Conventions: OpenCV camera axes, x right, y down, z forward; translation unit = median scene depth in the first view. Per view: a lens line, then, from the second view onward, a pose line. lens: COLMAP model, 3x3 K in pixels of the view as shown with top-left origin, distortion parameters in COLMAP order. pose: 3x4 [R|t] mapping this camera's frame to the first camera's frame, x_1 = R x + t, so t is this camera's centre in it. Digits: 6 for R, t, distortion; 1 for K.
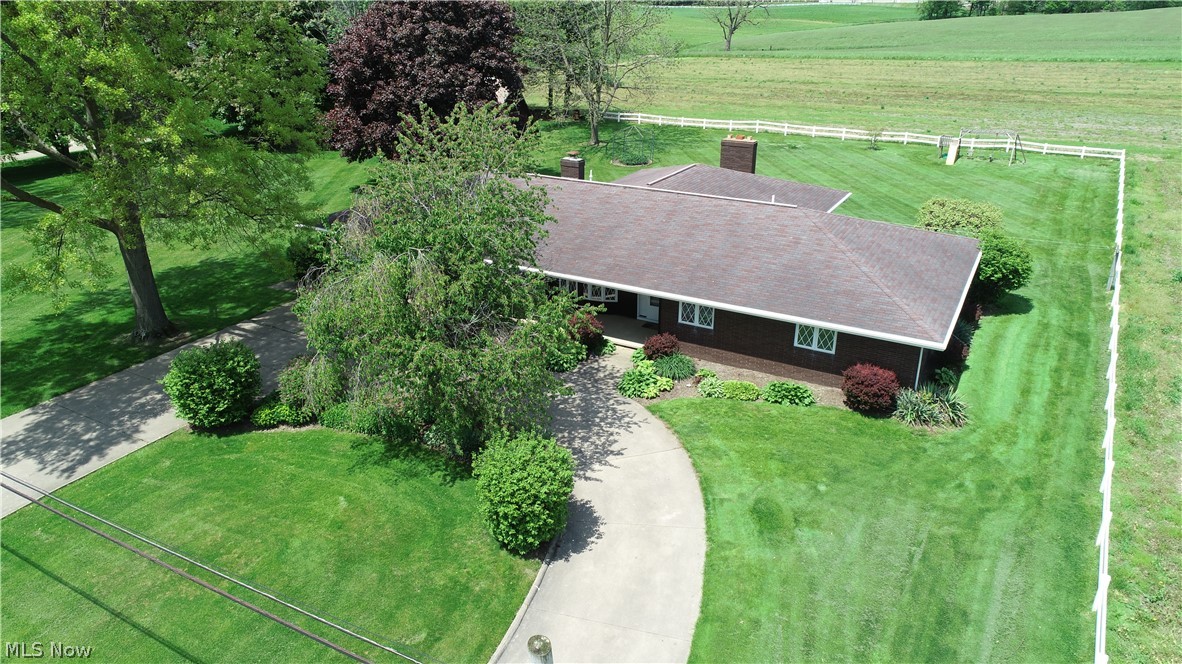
lens RADIAL K [[817.2, 0, 590.8], [0, 817.2, 331.9], [0, 0, 1]] dist [-0.004484, 0.001742]
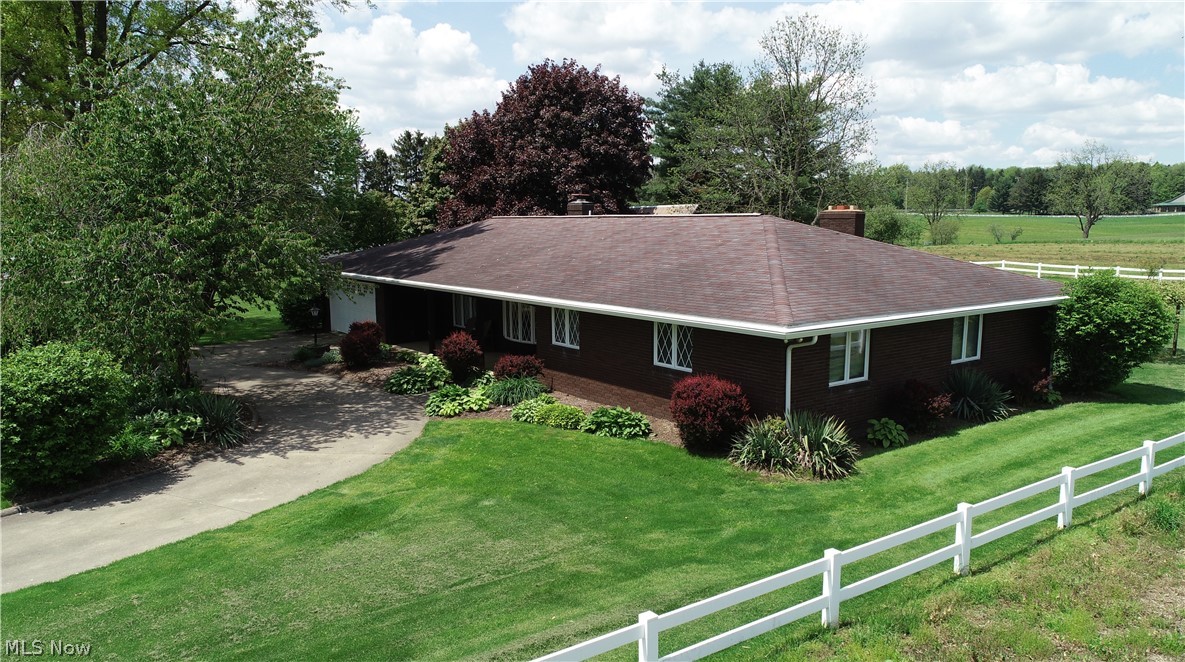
lens RADIAL K [[890.4, 0, 593.5], [0, 890.4, 332.3], [0, 0, 1]] dist [-0.004471, -0.000142]
pose [[0.920329, 0.062574, -0.386108, 0.512236], [-0.160732, 0.960427, -0.227474, 0.175299], [0.356594, 0.271411, 0.893967, 0.346132]]
